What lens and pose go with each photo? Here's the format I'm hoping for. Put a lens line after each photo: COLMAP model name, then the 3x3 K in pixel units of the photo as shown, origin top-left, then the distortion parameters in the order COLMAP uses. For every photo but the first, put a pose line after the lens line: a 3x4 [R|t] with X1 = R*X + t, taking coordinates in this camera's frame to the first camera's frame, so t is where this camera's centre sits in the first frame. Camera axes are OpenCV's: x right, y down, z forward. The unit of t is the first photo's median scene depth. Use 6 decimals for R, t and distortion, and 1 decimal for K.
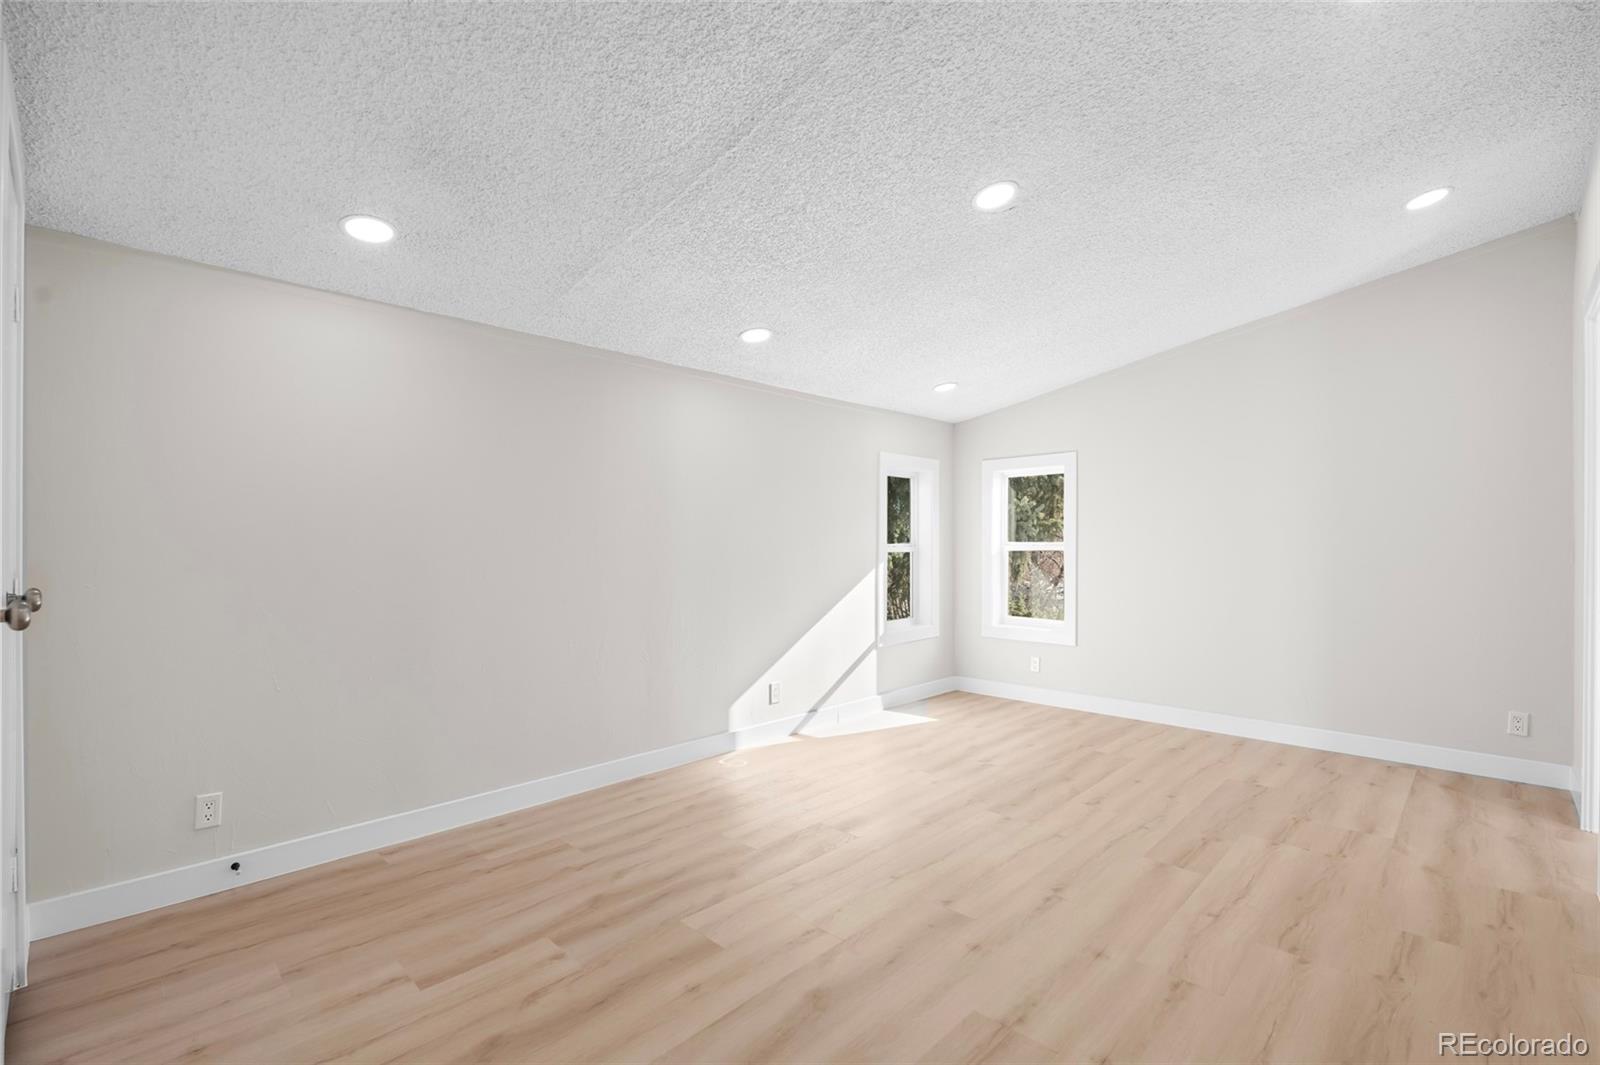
lens RADIAL K [[690.6, 0, 800.4], [0, 690.6, 539.3], [0, 0, 1]] dist [0.000908, 0.000164]
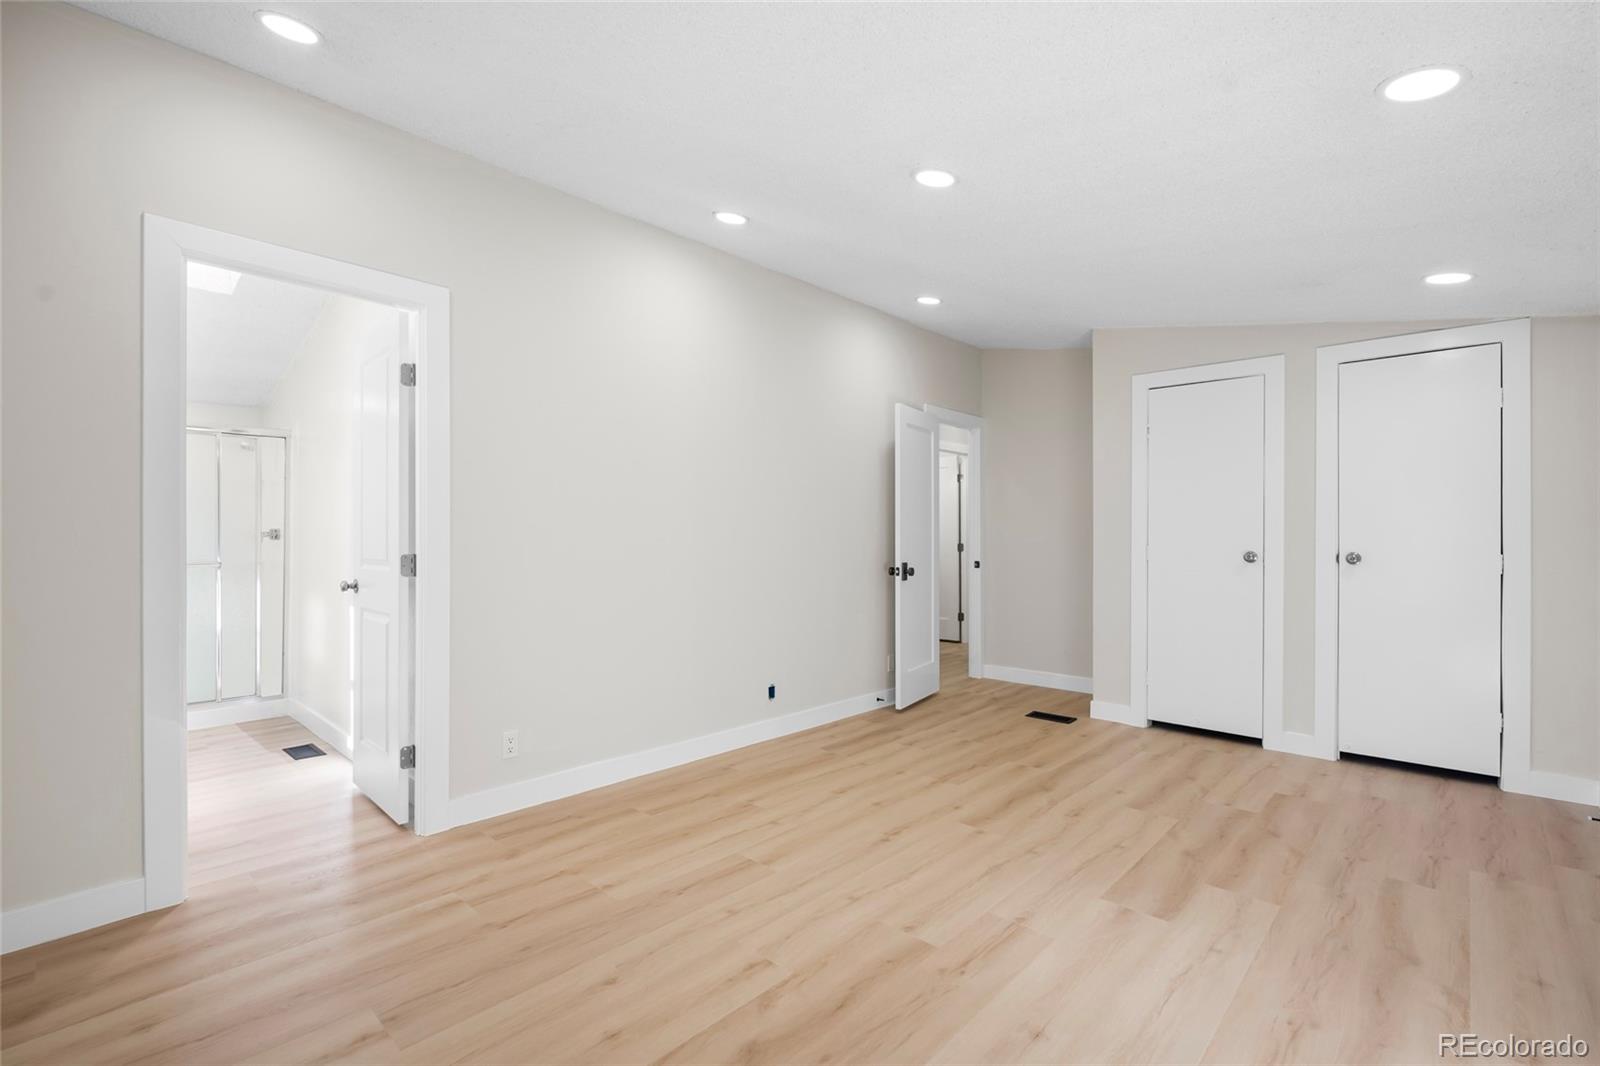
lens RADIAL K [[690.6, 0, 800.4], [0, 690.6, 539.8], [0, 0, 1]] dist [0.000908, 0.000164]
pose [[-0.999877, 0.001467, -0.015600, 0.557380], [0.001513, 0.999995, -0.002903, 0.016211], [0.015595, -0.002926, -0.999874, 2.258334]]
